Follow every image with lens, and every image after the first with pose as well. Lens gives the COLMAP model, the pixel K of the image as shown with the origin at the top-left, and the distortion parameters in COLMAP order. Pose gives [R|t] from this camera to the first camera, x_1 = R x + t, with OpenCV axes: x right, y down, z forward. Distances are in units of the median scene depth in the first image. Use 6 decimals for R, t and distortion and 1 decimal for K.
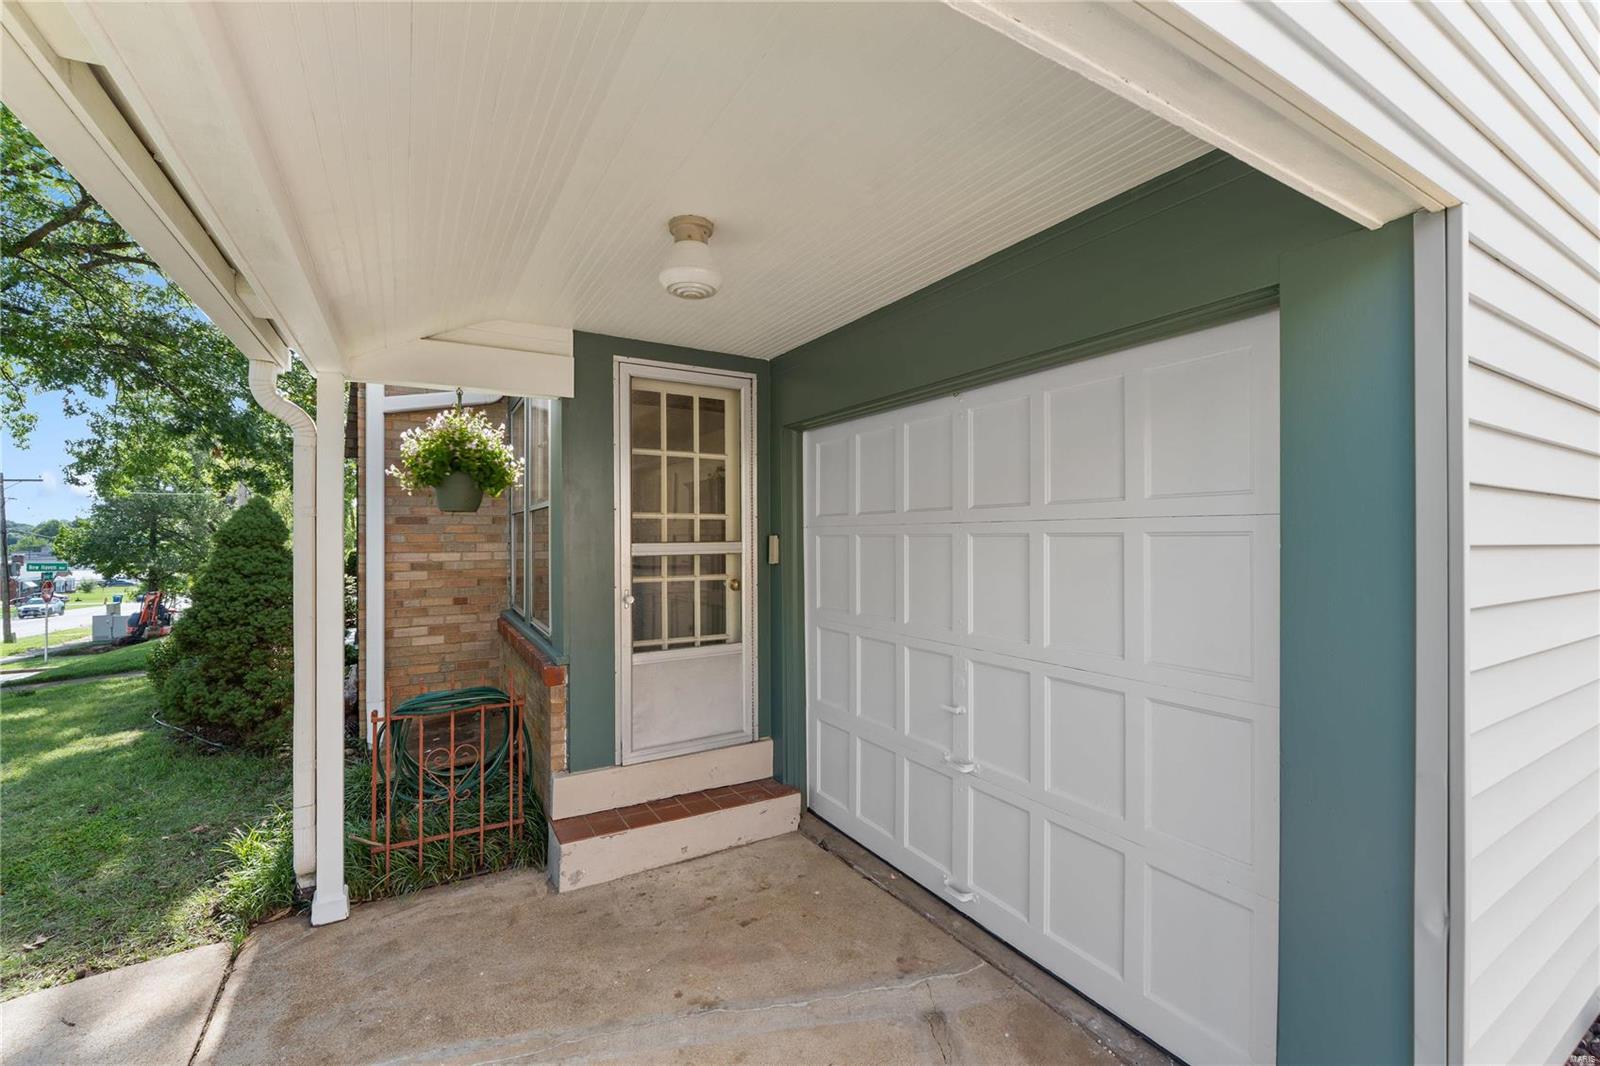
lens RADIAL K [[663.7, 0, 802.4], [0, 663.7, 532.7], [0, 0, 1]] dist [-0.000739, -0.000048]
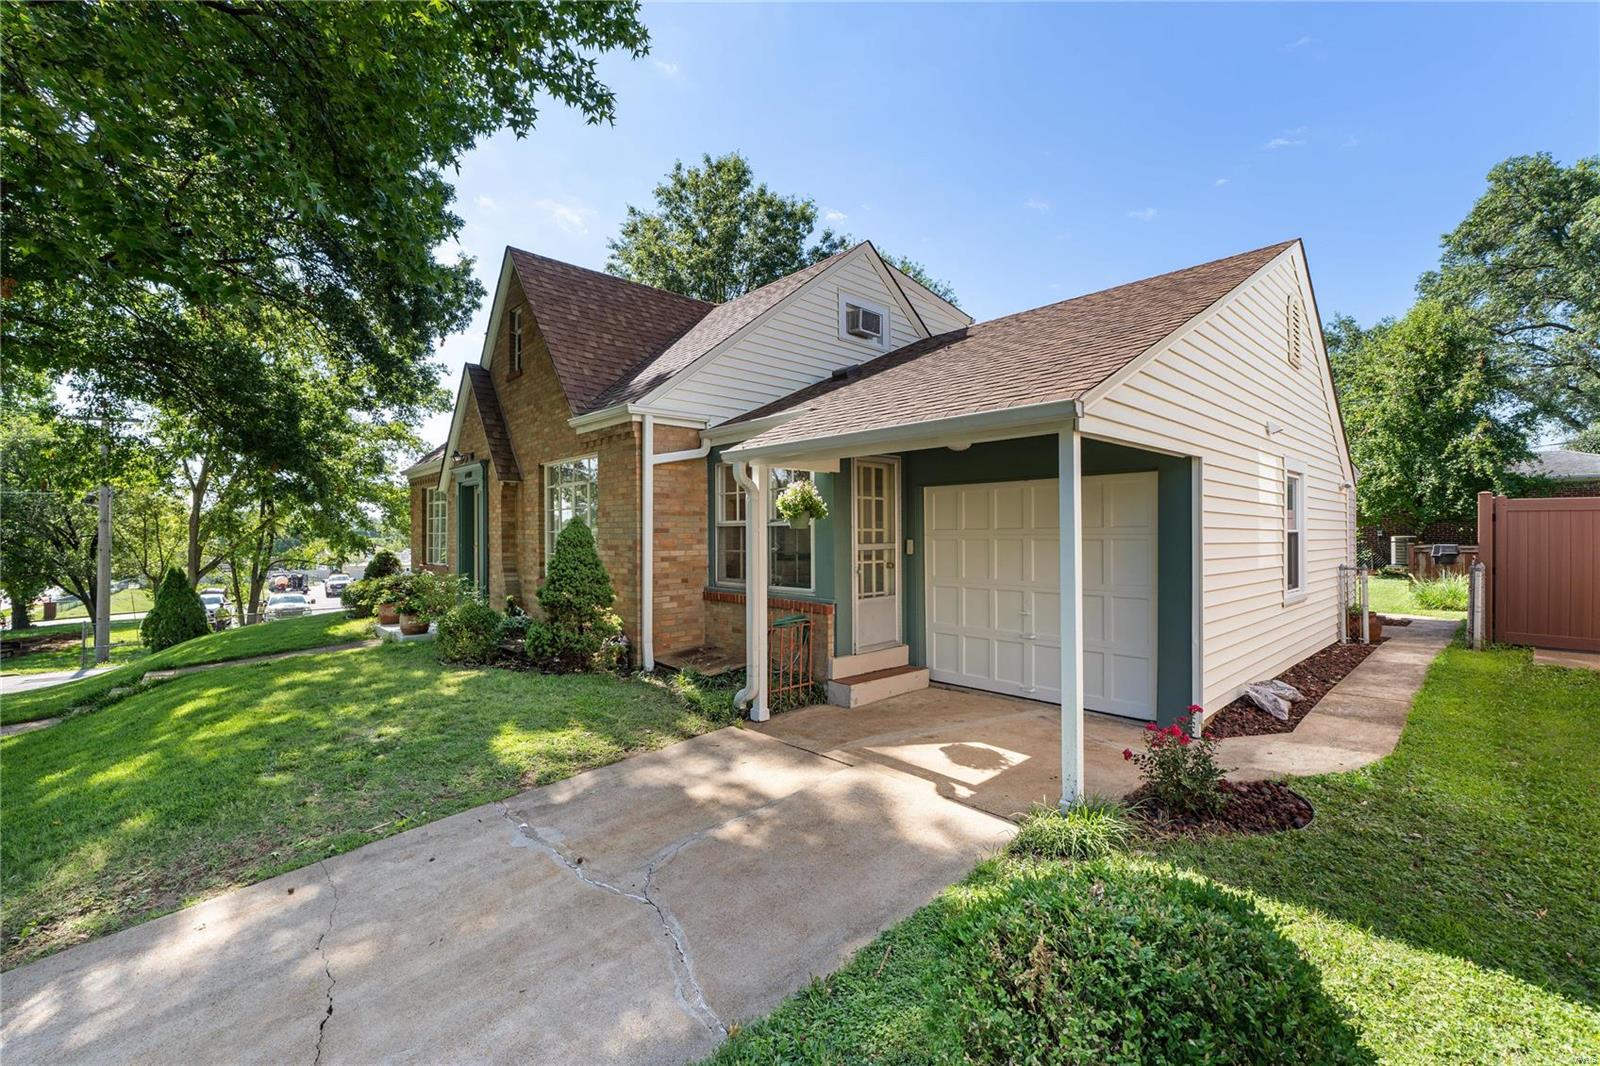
lens RADIAL K [[663.7, 0, 798.4], [0, 663.7, 534.9], [0, 0, 1]] dist [-0.000739, -0.000048]
pose [[0.976361, -0.002084, 0.216135, -0.780385], [0.001357, 0.999993, 0.003511, -0.017249], [-0.216141, -0.003135, 0.976357, -0.826733]]
